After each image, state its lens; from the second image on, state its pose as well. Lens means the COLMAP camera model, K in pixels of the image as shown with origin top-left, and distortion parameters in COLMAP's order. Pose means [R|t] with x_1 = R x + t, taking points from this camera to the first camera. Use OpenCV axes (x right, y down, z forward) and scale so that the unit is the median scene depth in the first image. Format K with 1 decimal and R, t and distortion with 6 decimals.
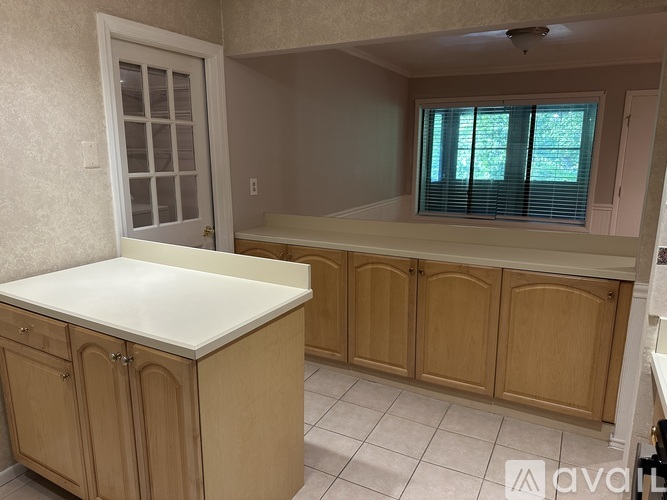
lens RADIAL K [[469.7, 0, 333.5], [0, 469.7, 250.0], [0, 0, 1]] dist [0.108254, -0.162312]
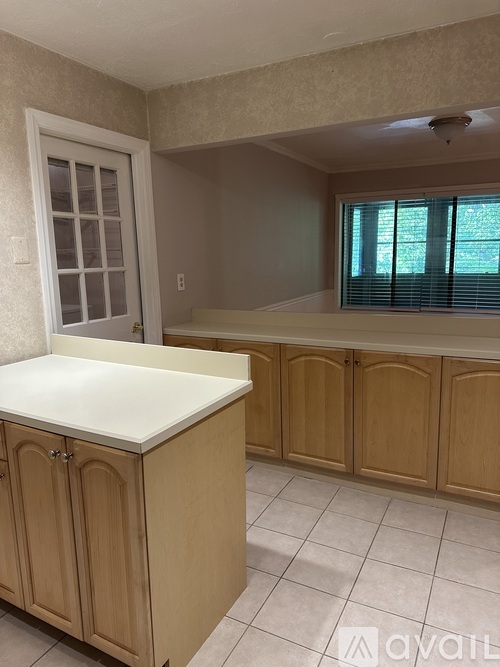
lens RADIAL K [[469.7, 0, 250.5], [0, 469.7, 332.8], [0, 0, 1]] dist [0.108254, -0.162312]
pose [[0.999702, -0.024396, 0.000710, -0.034464], [0.024406, 0.999064, -0.035706, 0.014743], [0.000161, 0.035712, 0.999362, 0.020198]]
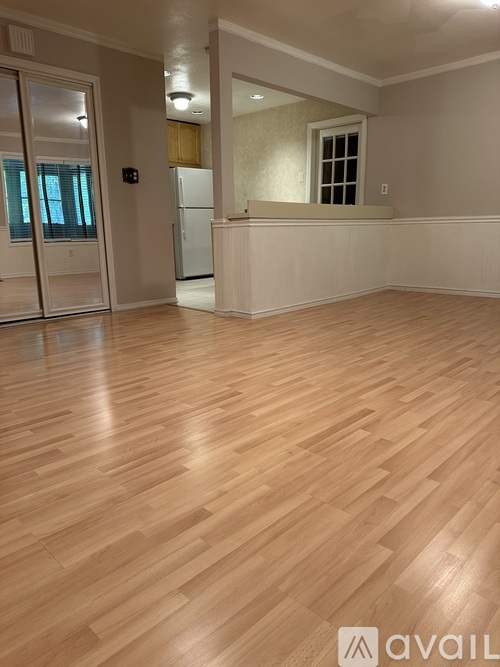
lens RADIAL K [[469.7, 0, 250.5], [0, 469.7, 332.8], [0, 0, 1]] dist [0.108254, -0.162312]
pose [[-0.273099, 0.206889, -0.939475, 2.090122], [-0.187873, 0.946324, 0.263010, -0.012501], [0.943462, 0.248330, -0.219571, 1.361446]]
